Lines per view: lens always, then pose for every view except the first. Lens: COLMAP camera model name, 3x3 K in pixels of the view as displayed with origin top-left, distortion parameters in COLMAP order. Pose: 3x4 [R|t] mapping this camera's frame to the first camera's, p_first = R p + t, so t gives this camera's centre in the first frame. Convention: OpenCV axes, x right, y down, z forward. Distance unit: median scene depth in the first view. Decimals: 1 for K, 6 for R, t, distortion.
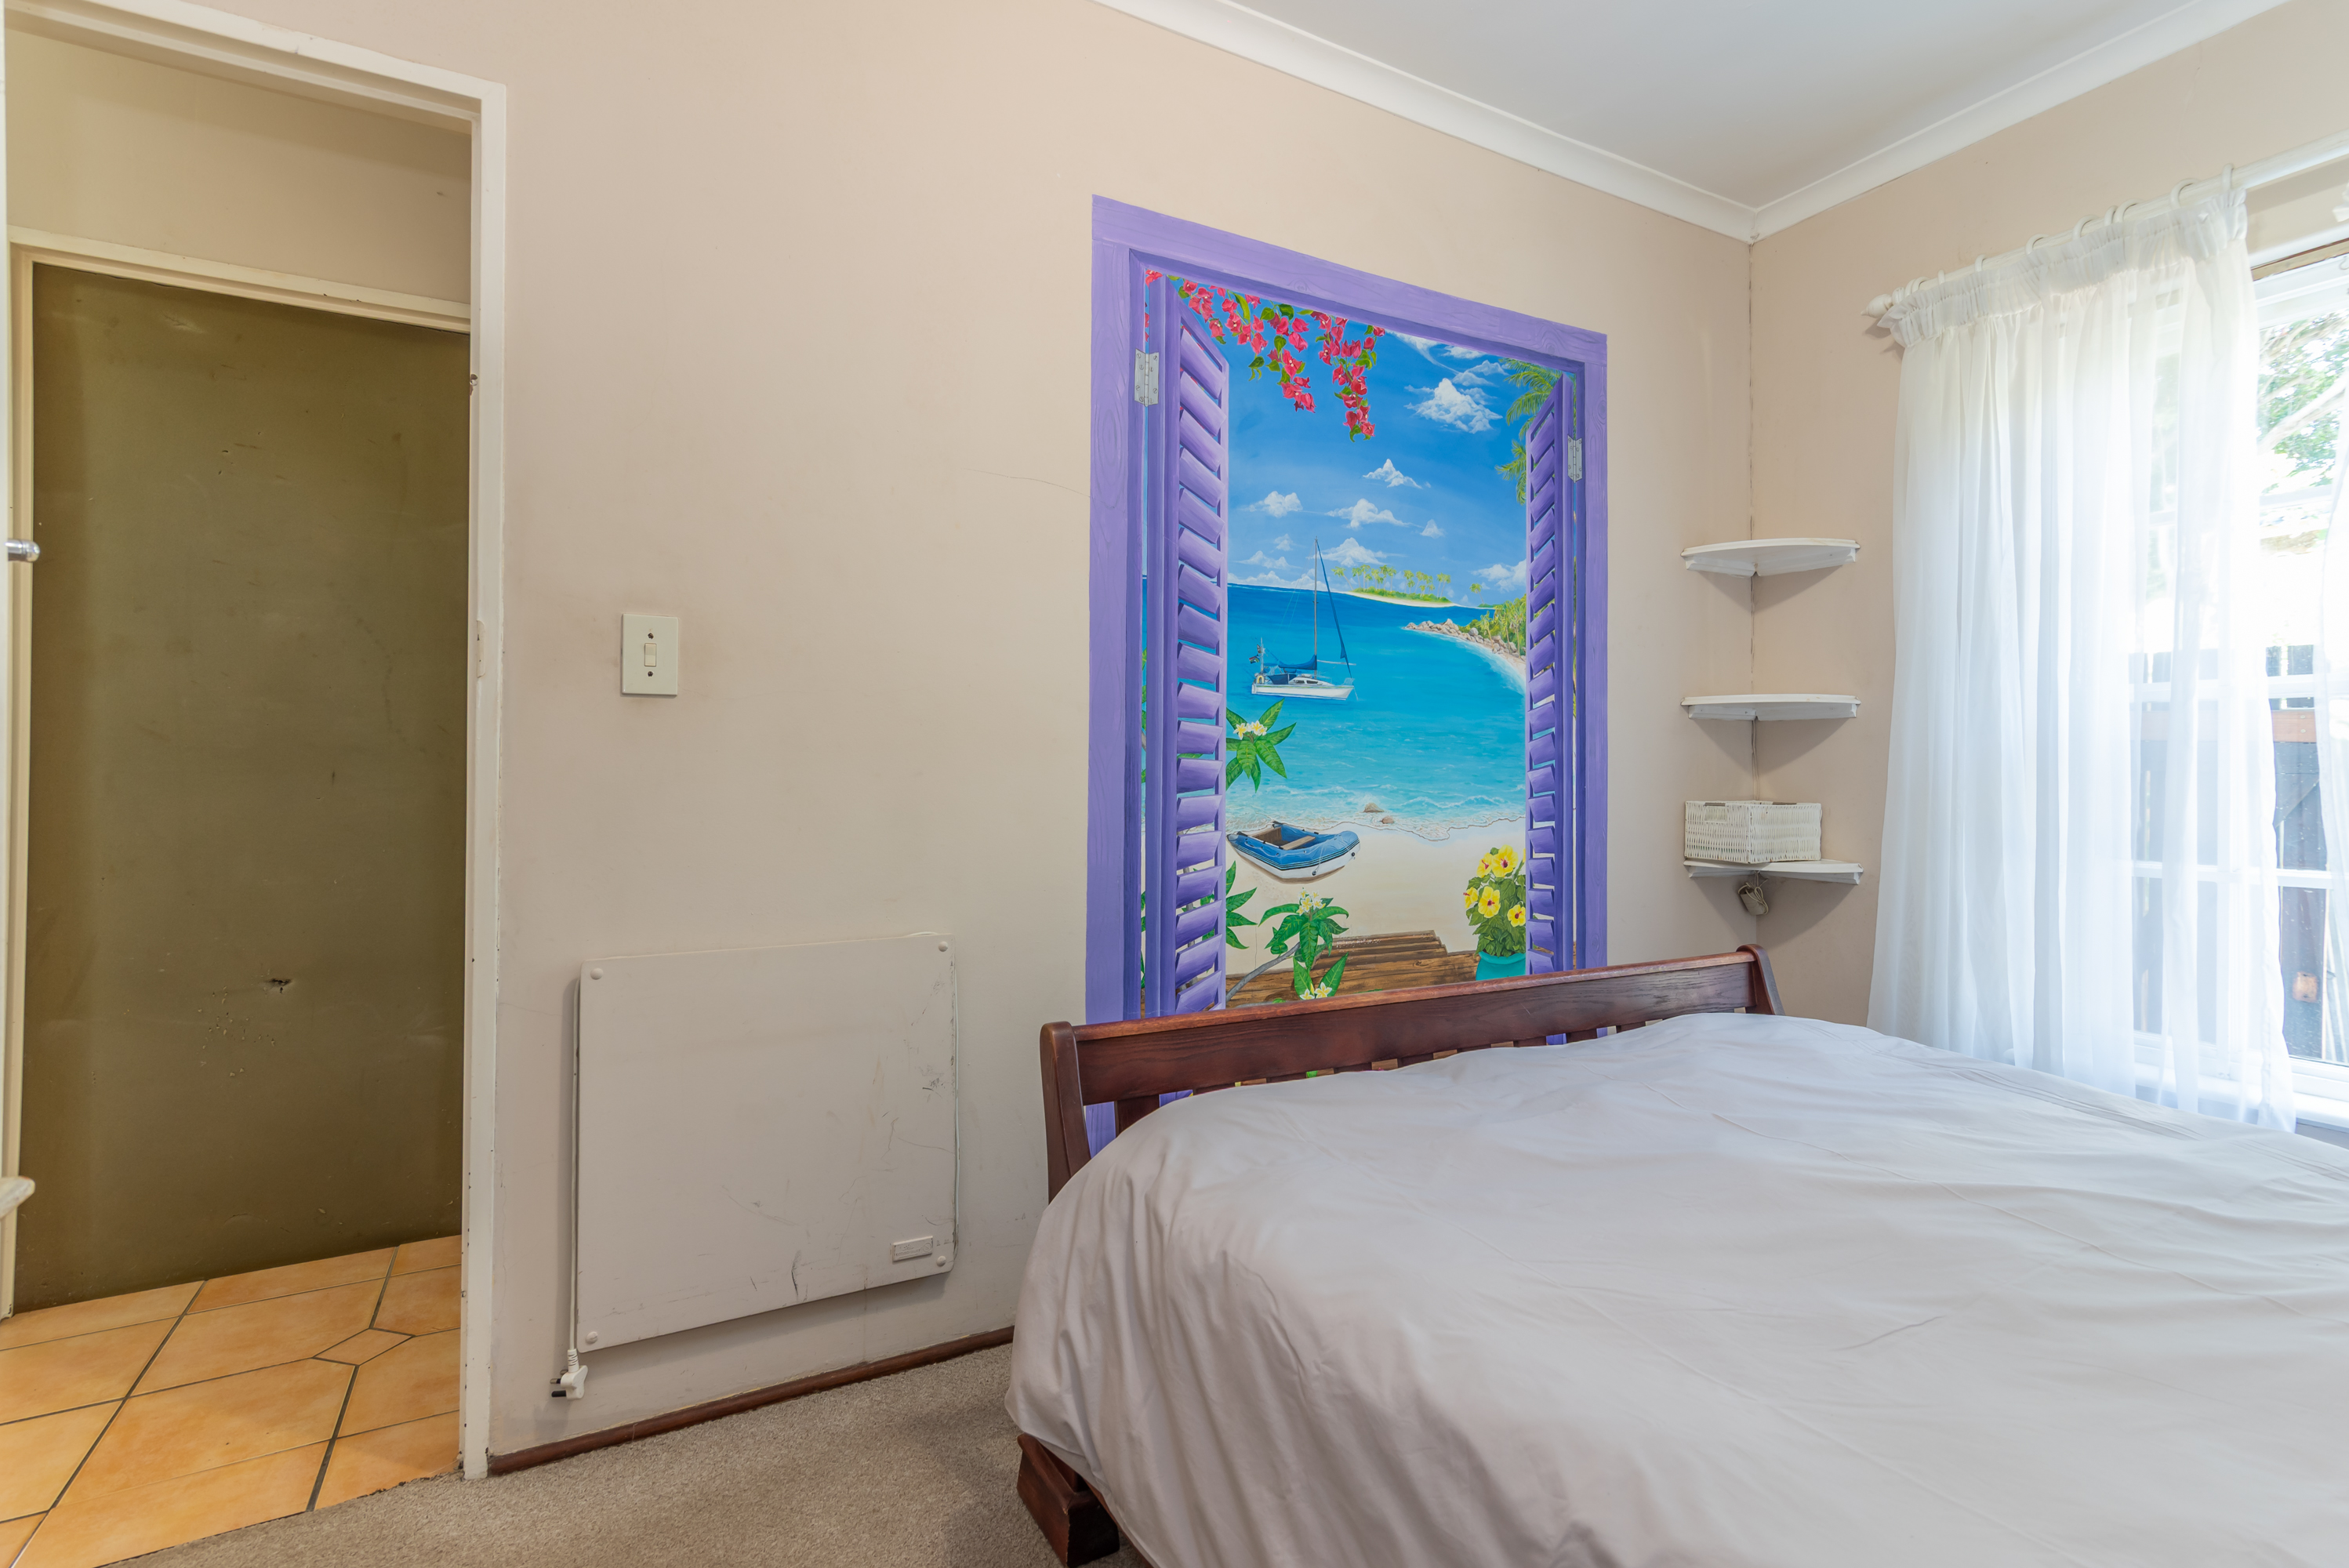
lens RADIAL K [[1133.9, 0, 1177.7], [0, 1133.9, 768.6], [0, 0, 1]] dist [0.016440, 0.000651]
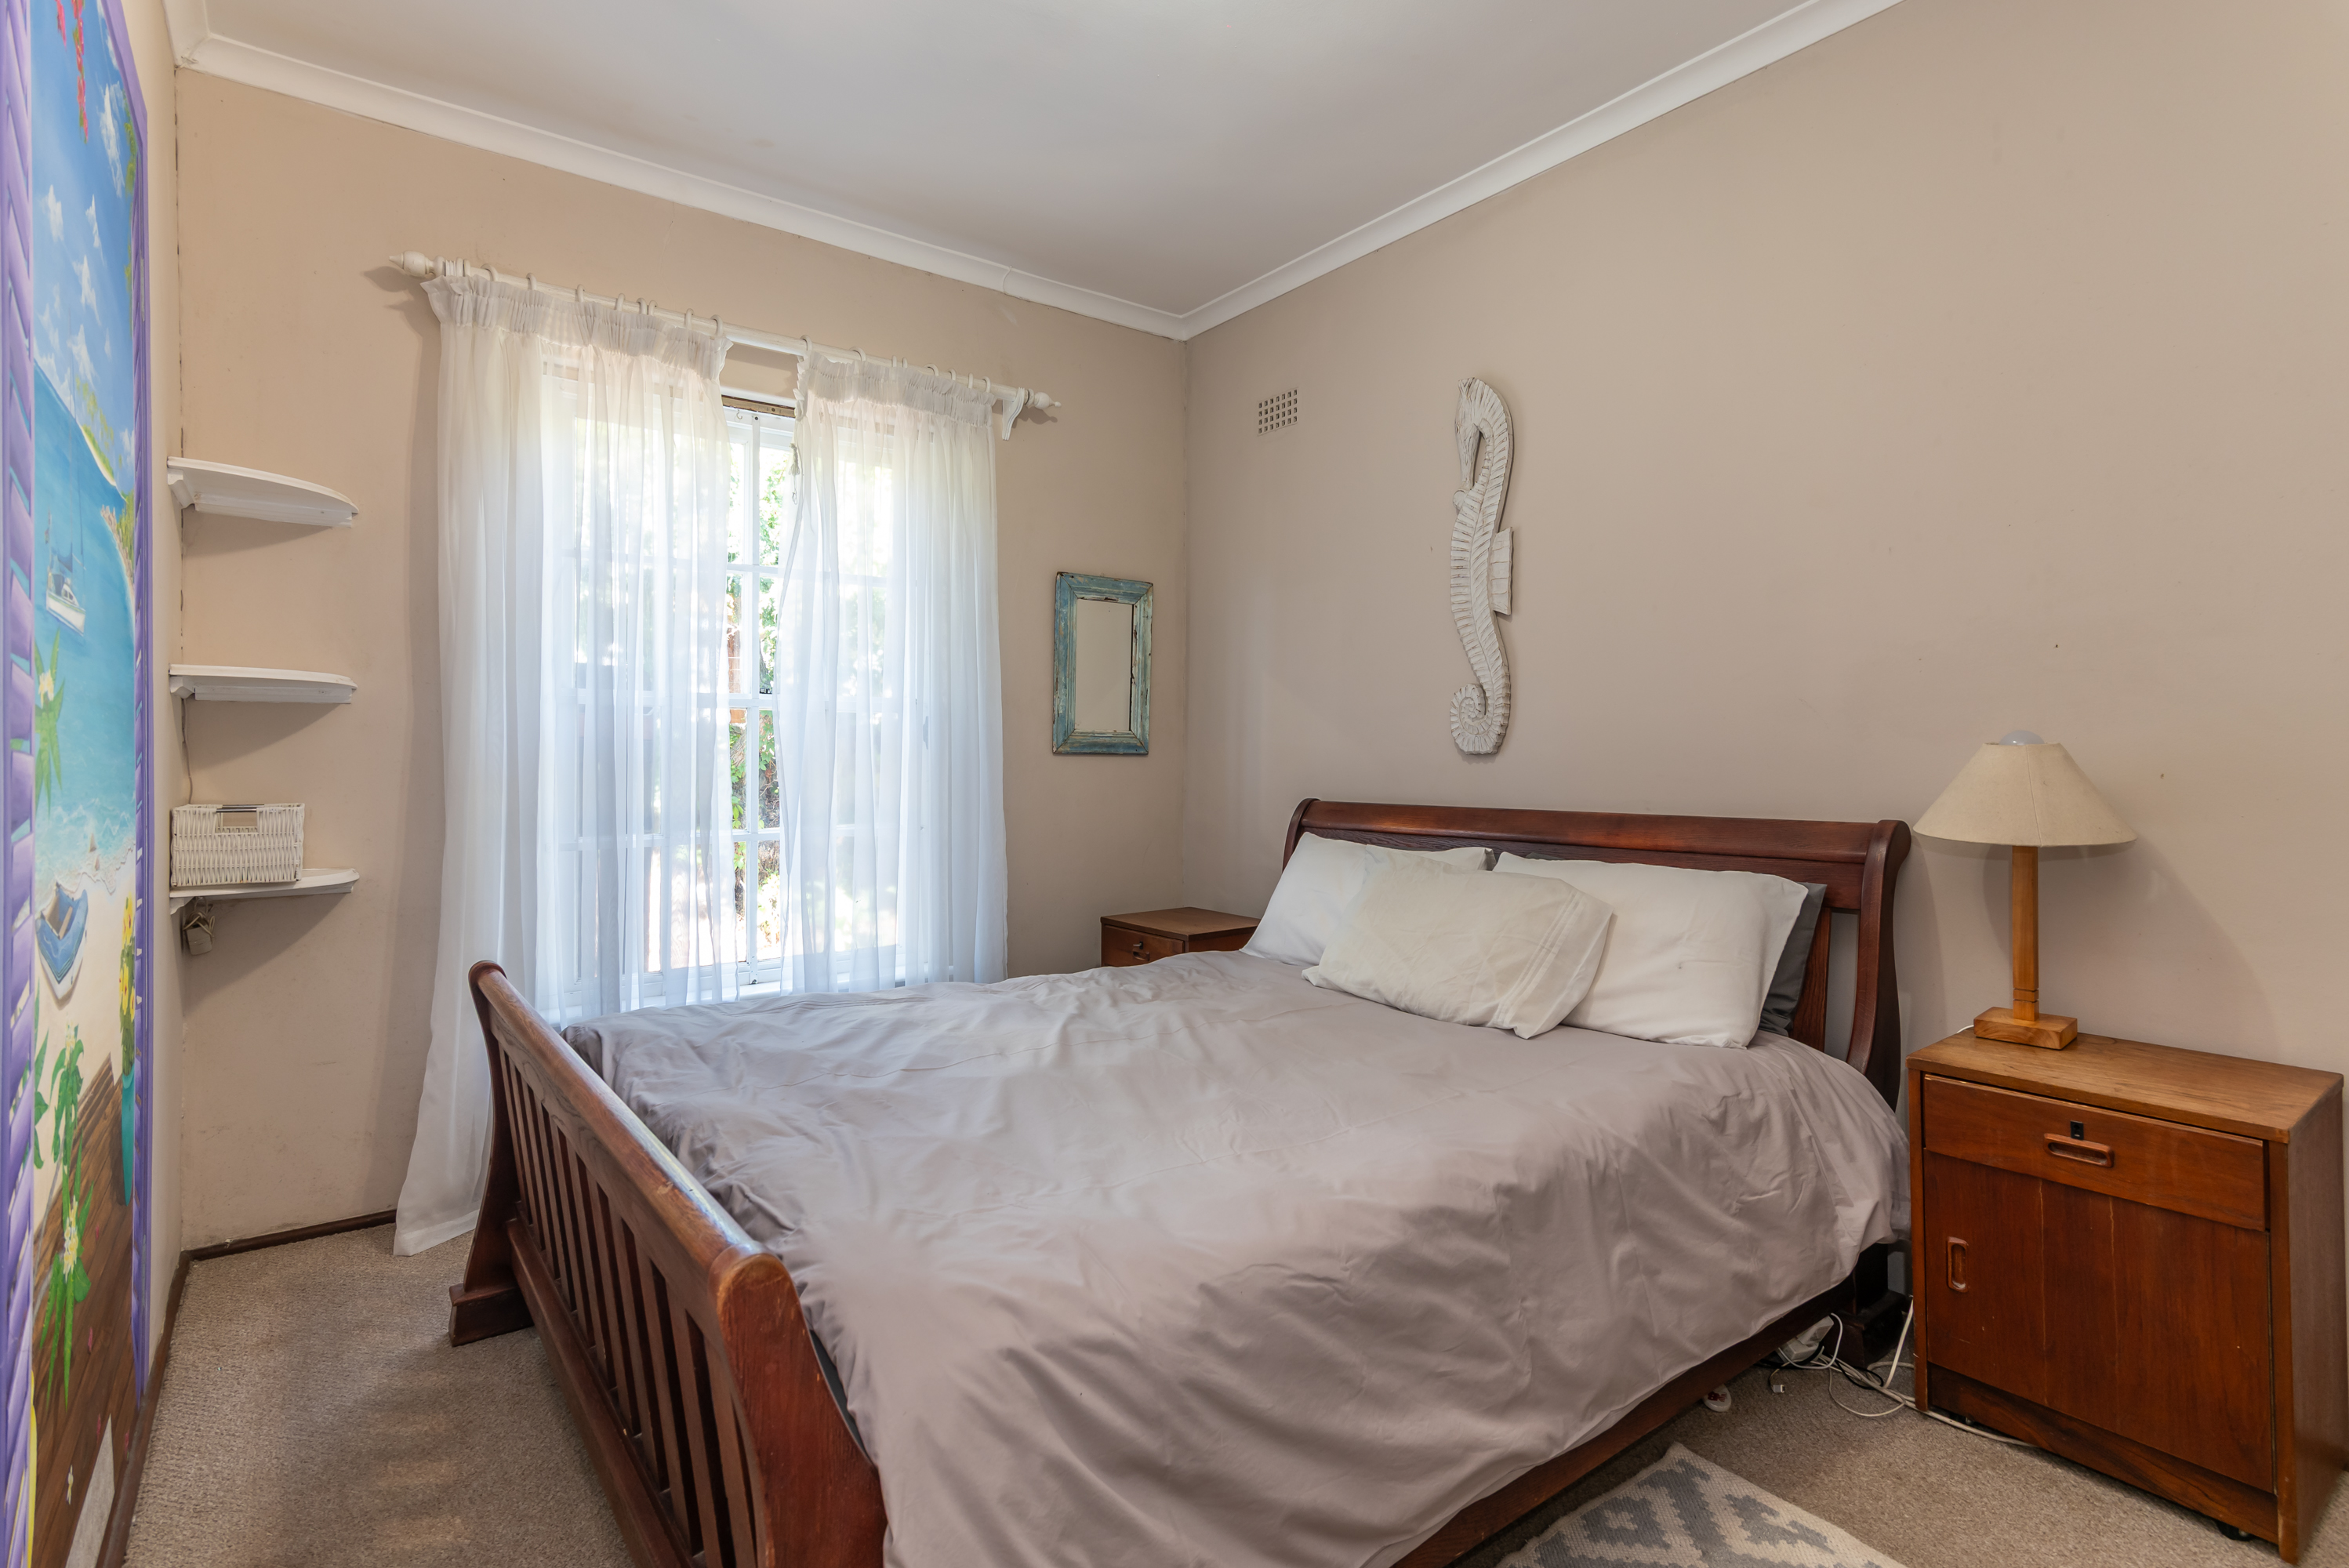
lens RADIAL K [[1133.9, 0, 1173.4], [0, 1133.9, 759.5], [0, 0, 1]] dist [0.016440, 0.000651]
pose [[-0.144627, -0.008532, 0.989449, -0.499361], [0.005822, 0.999938, 0.009474, -0.008317], [-0.989469, 0.007131, -0.144568, 0.660321]]
